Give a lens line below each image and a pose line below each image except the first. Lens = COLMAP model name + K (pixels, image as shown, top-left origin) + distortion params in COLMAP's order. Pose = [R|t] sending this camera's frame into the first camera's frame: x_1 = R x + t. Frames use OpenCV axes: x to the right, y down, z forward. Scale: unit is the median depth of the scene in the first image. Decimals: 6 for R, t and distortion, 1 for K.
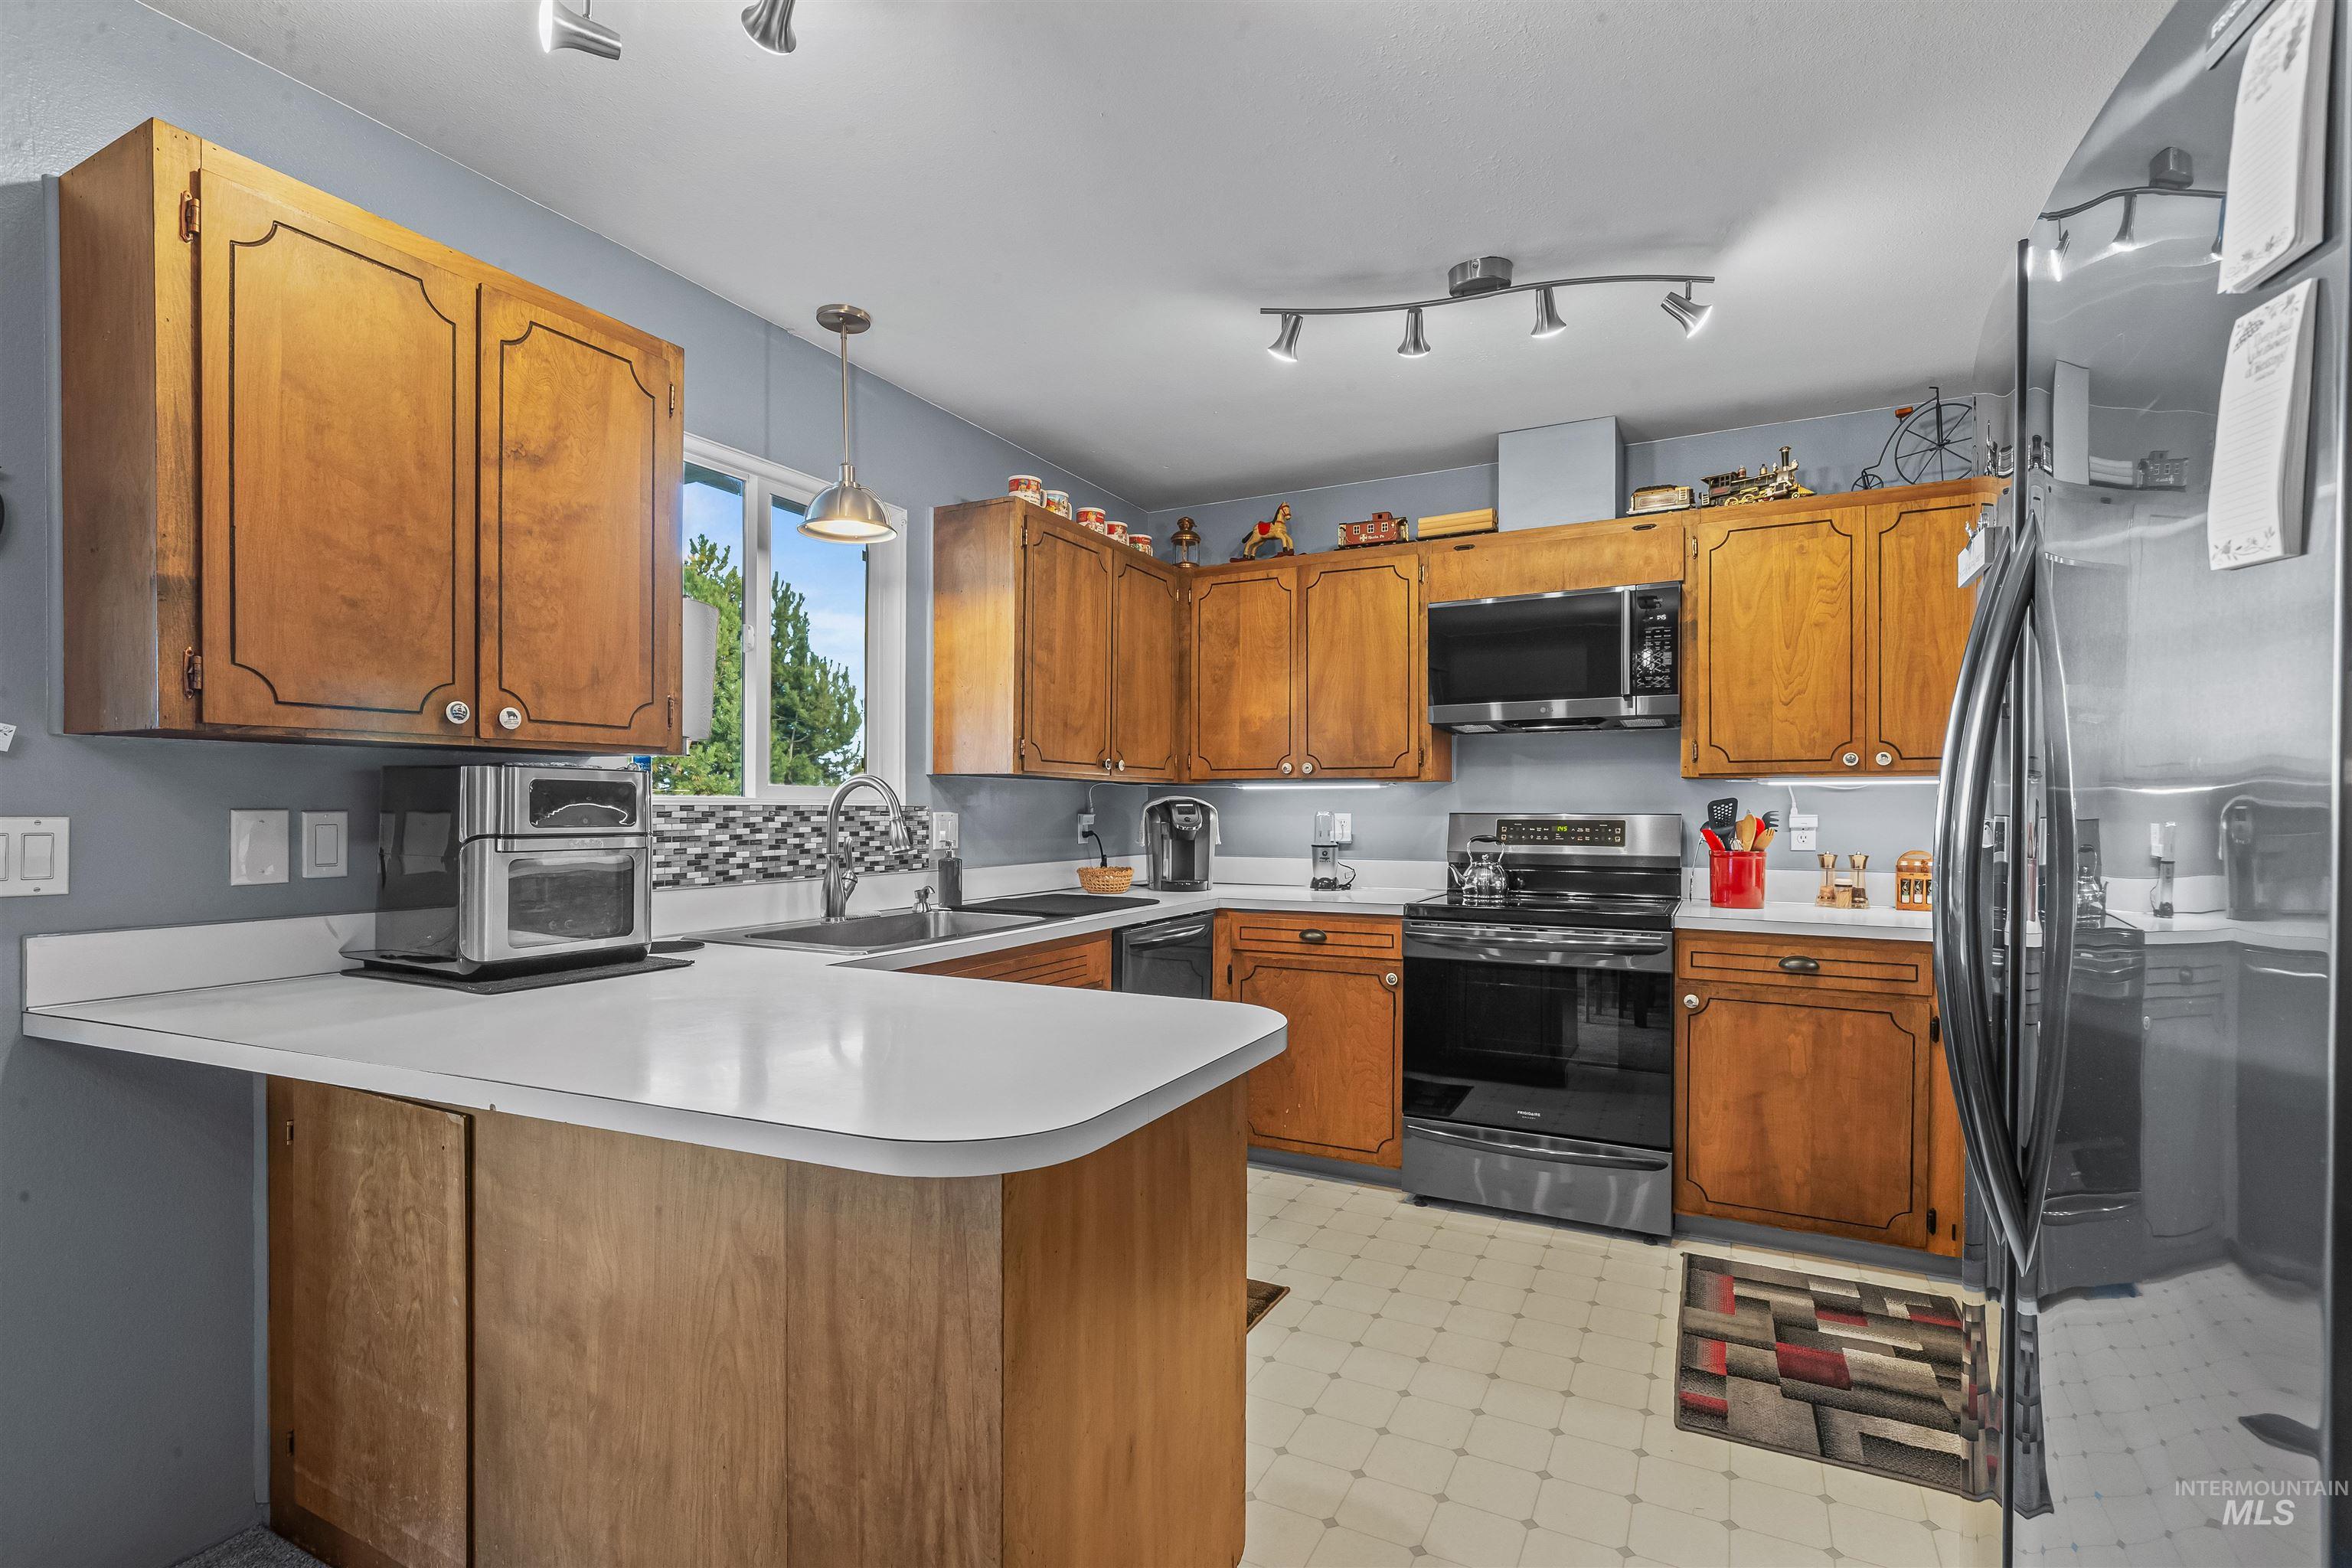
lens RADIAL K [[1072.0, 0, 1190.2], [0, 1072.0, 815.5], [0, 0, 1]] dist [-0.006324, 0.002059]
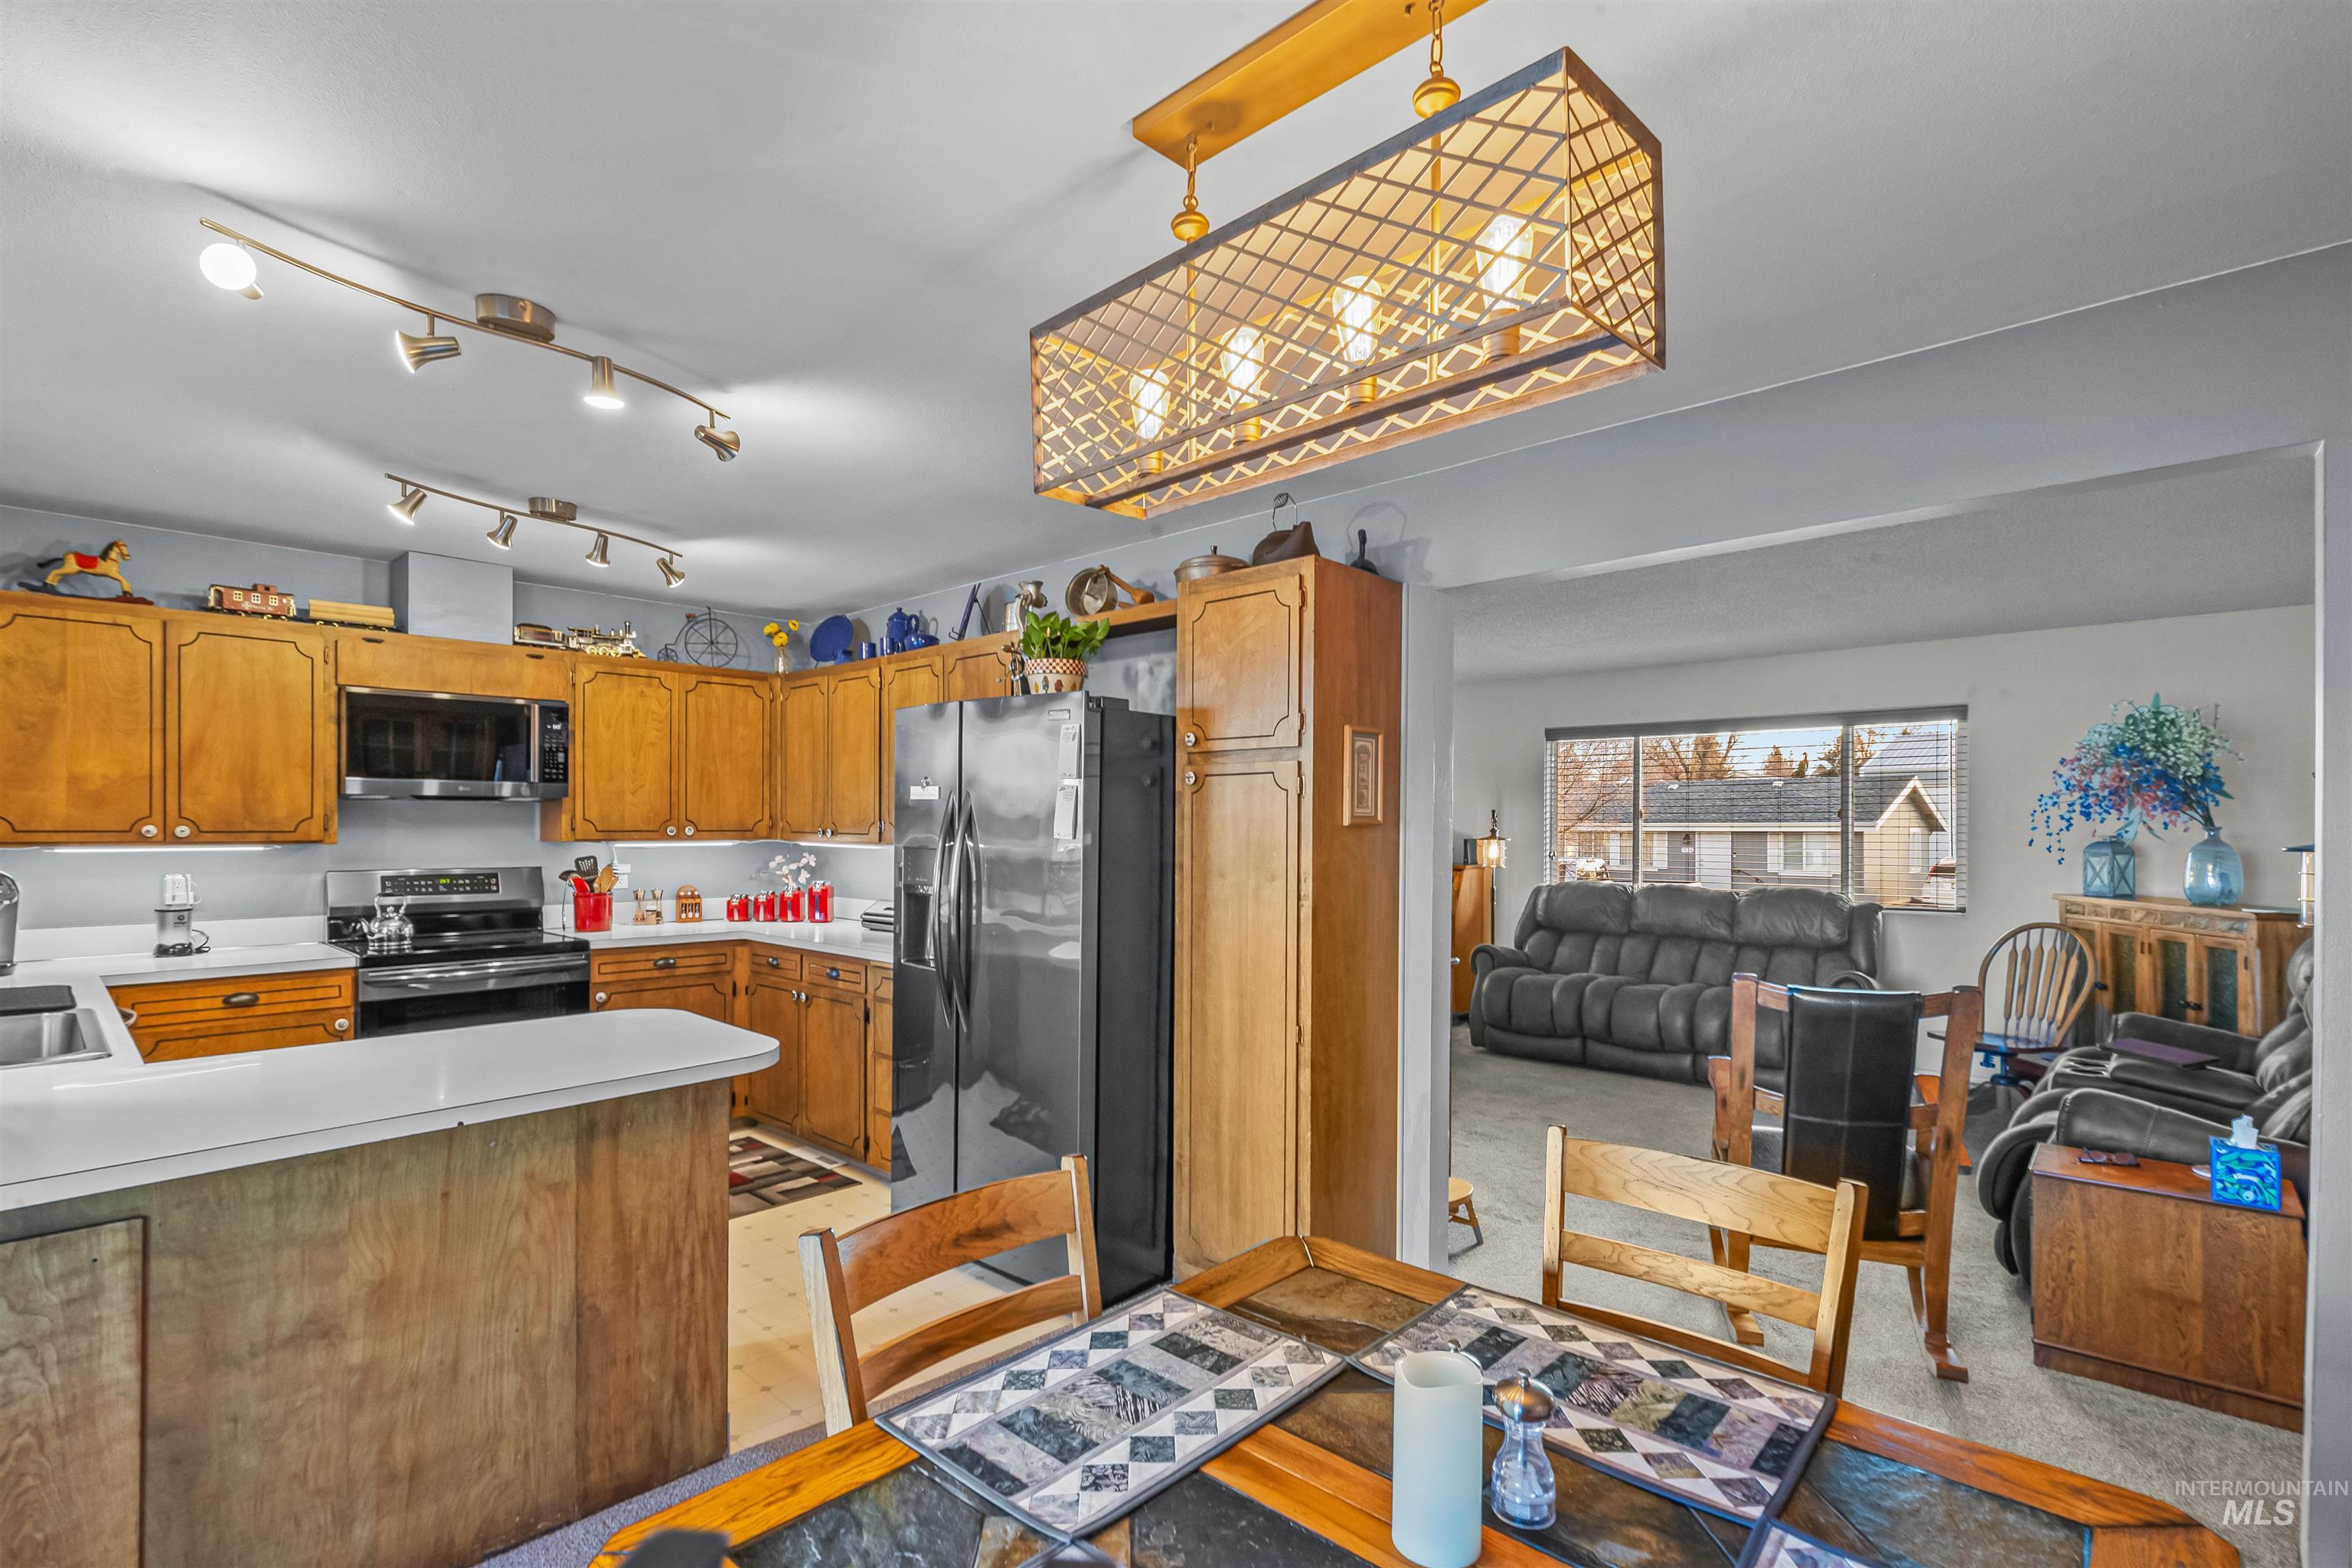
lens RADIAL K [[1072.0, 0, 1176.7], [0, 1072.0, 824.1], [0, 0, 1]] dist [-0.006324, 0.002059]
pose [[0.276619, 0.000889, 0.960979, -0.684090], [0.000941, 0.999999, -0.001195, -0.058307], [-0.960979, 0.001235, 0.276618, -0.157880]]
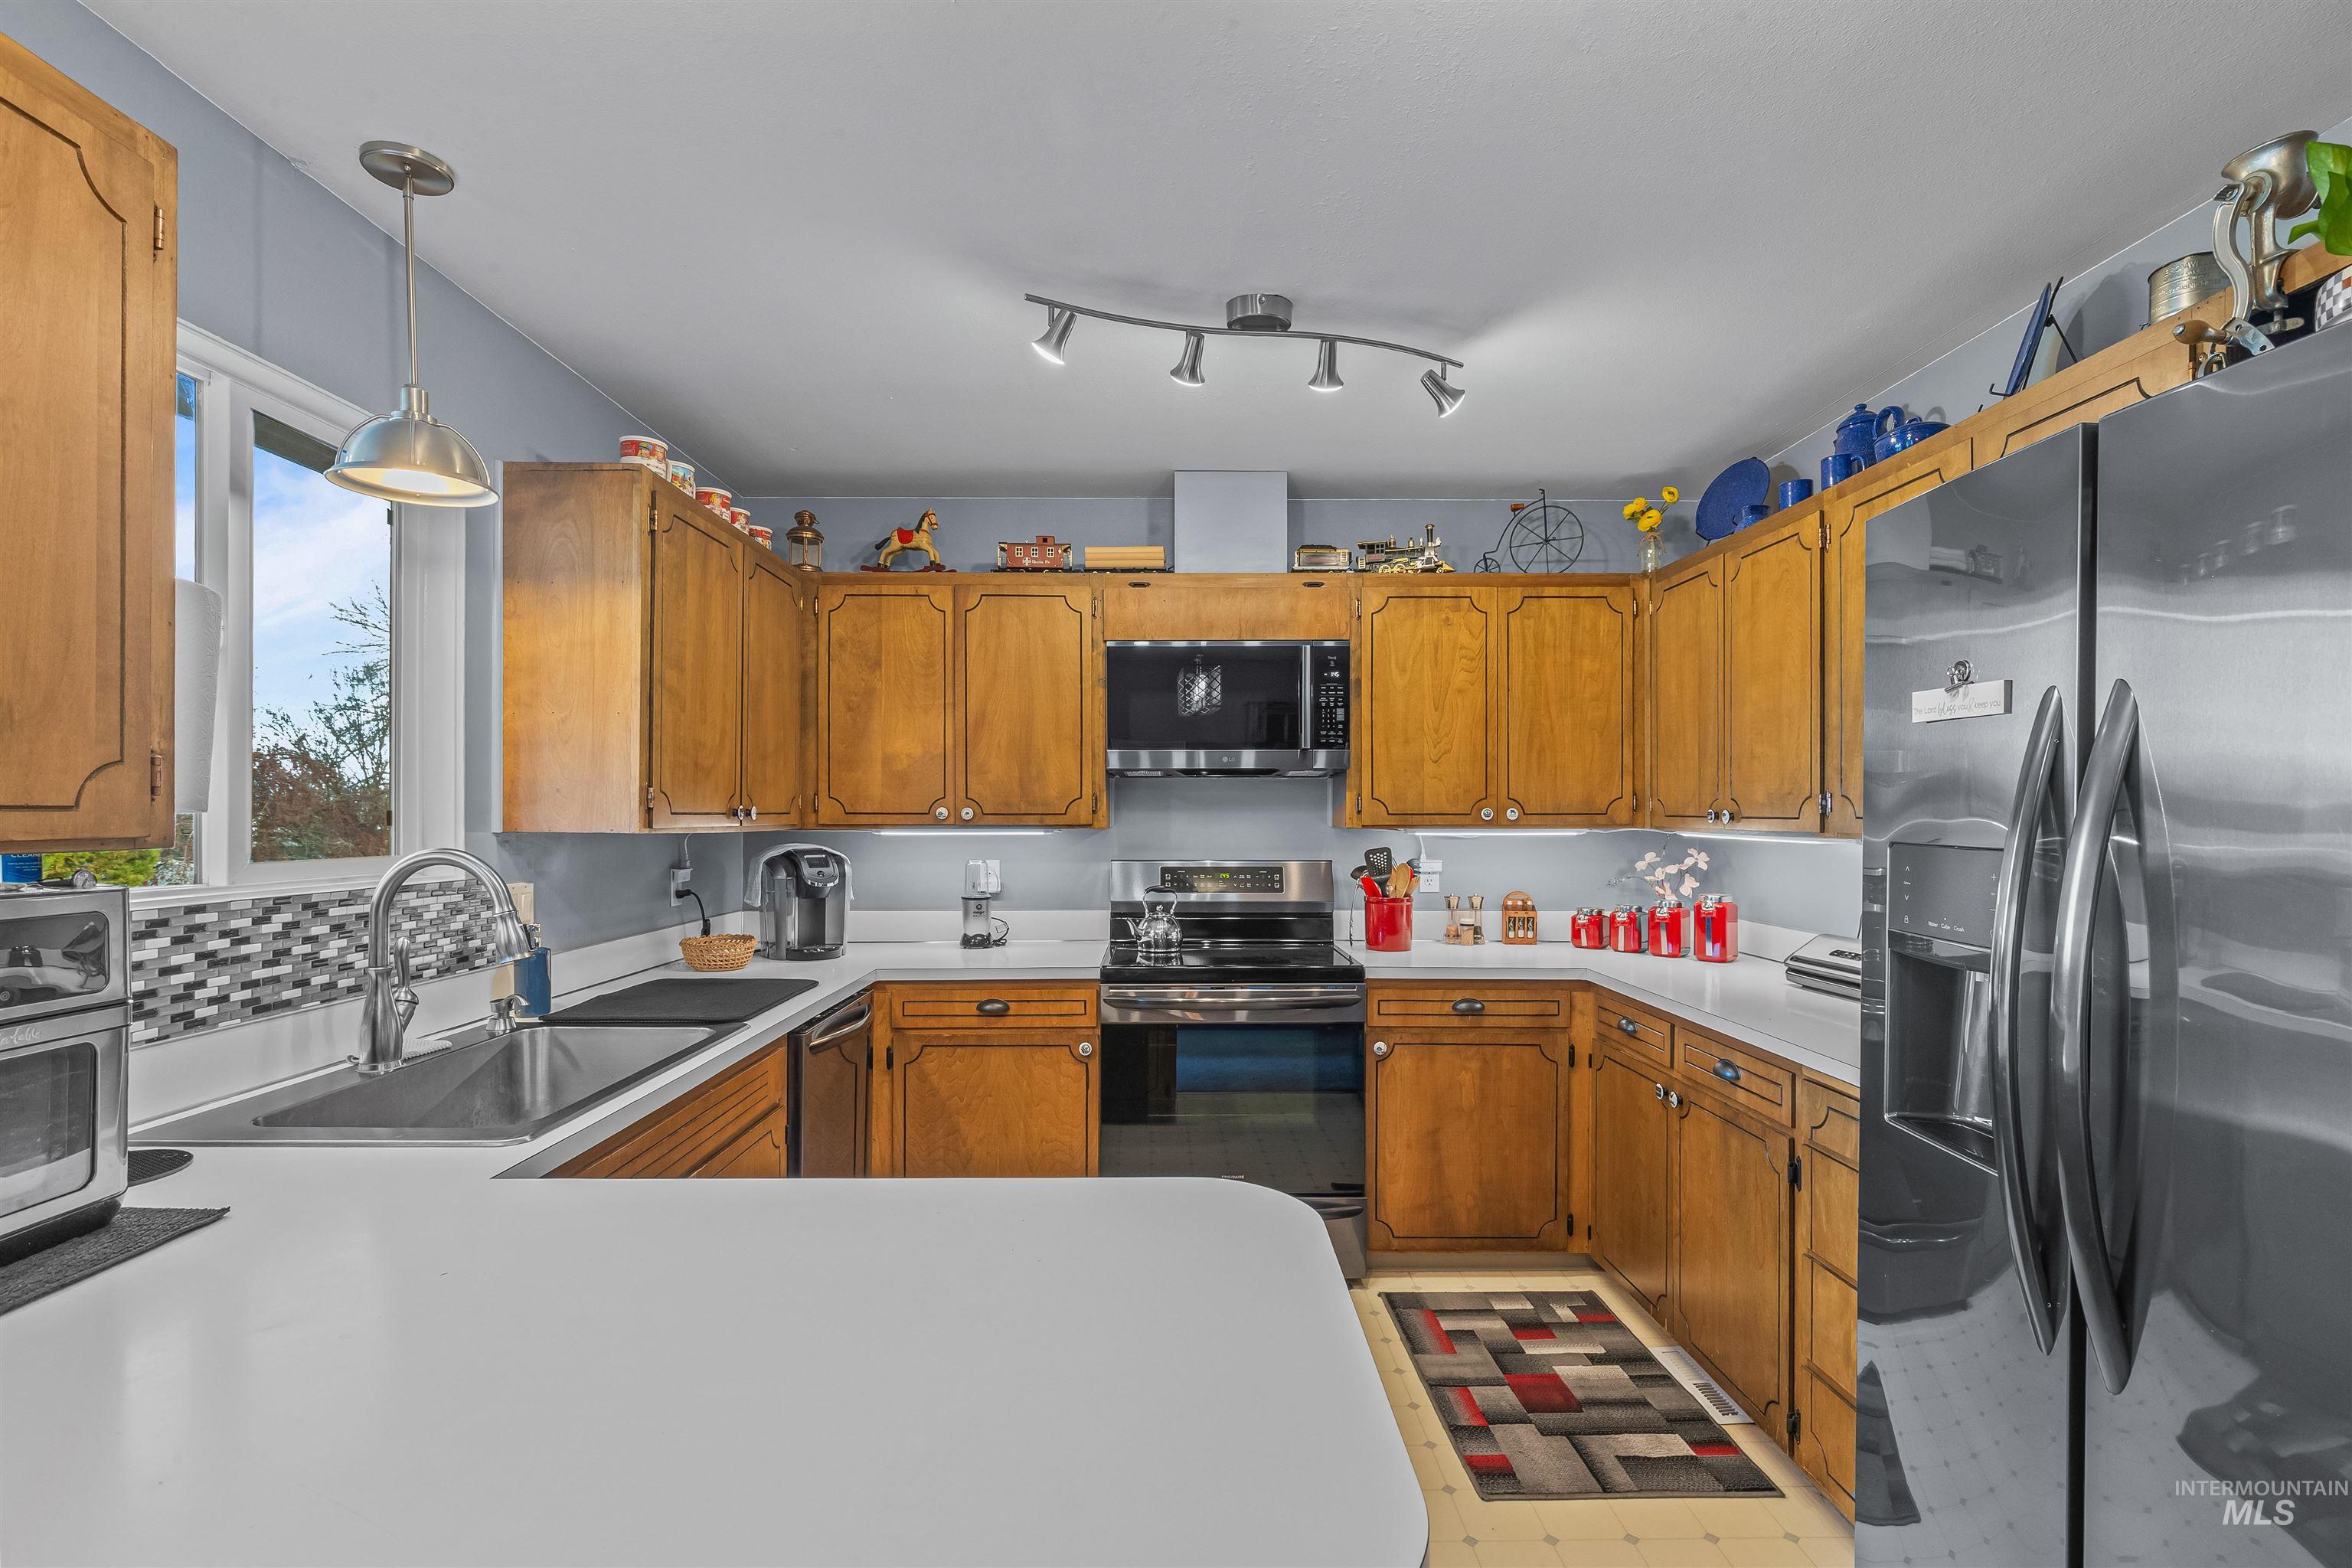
lens RADIAL K [[1072.0, 0, 1181.5], [0, 1072.0, 816.5], [0, 0, 1]] dist [-0.006324, 0.002059]
pose [[0.885205, -0.002043, 0.465196, -0.176094], [0.003018, 0.999995, -0.001353, -0.047929], [-0.465191, 0.002601, 0.885207, 0.157469]]
